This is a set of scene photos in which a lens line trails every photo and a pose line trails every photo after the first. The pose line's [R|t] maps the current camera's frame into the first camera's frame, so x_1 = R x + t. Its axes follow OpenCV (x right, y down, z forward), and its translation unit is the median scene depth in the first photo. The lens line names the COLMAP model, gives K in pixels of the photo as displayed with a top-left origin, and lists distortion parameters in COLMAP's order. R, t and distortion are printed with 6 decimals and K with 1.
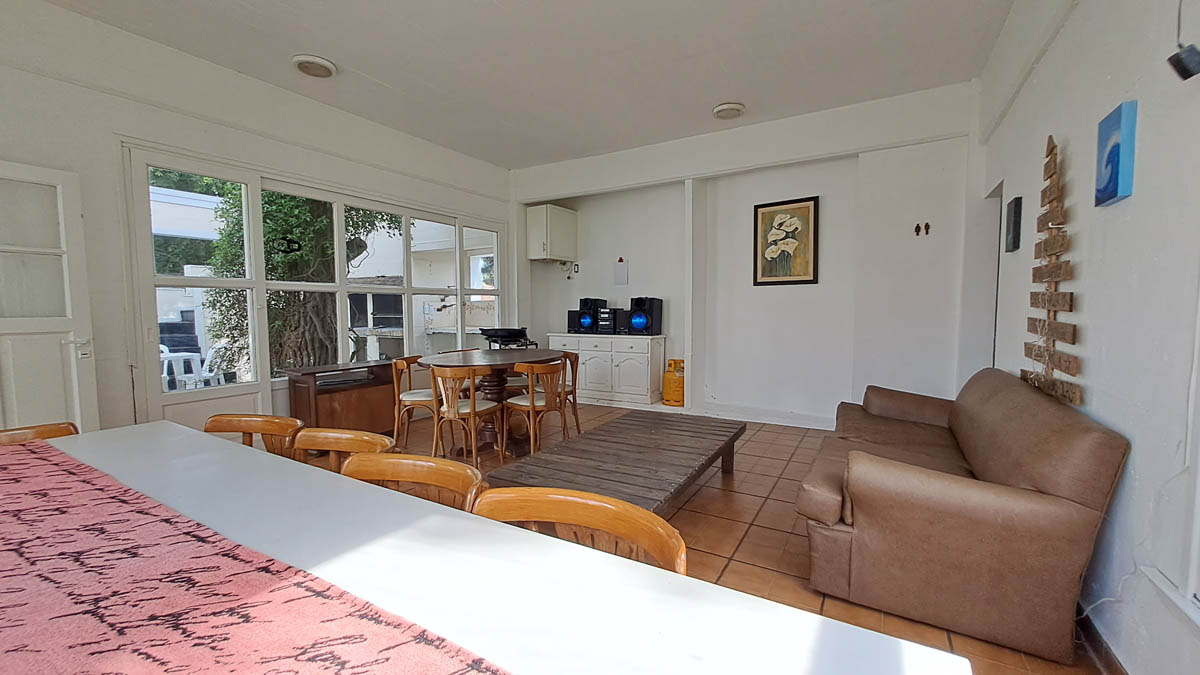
lens RADIAL K [[472.2, 0, 600.2], [0, 472.2, 338.1], [0, 0, 1]] dist [-0.009552, -0.000173]
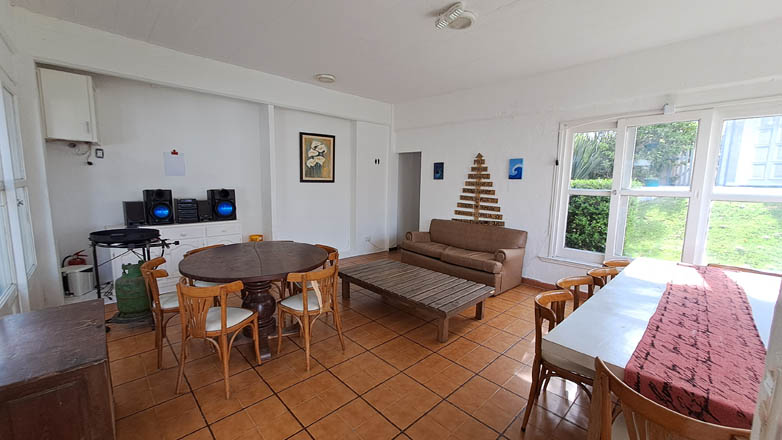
lens RADIAL K [[312.6, 0, 390.7], [0, 312.6, 219.8], [0, 0, 1]] dist [-0.003992, -0.000402]
pose [[0.270494, -0.110429, 0.956367, -0.649718], [0.040067, 0.993830, 0.103423, -0.083713], [-0.961888, 0.010343, 0.273249, 0.422863]]
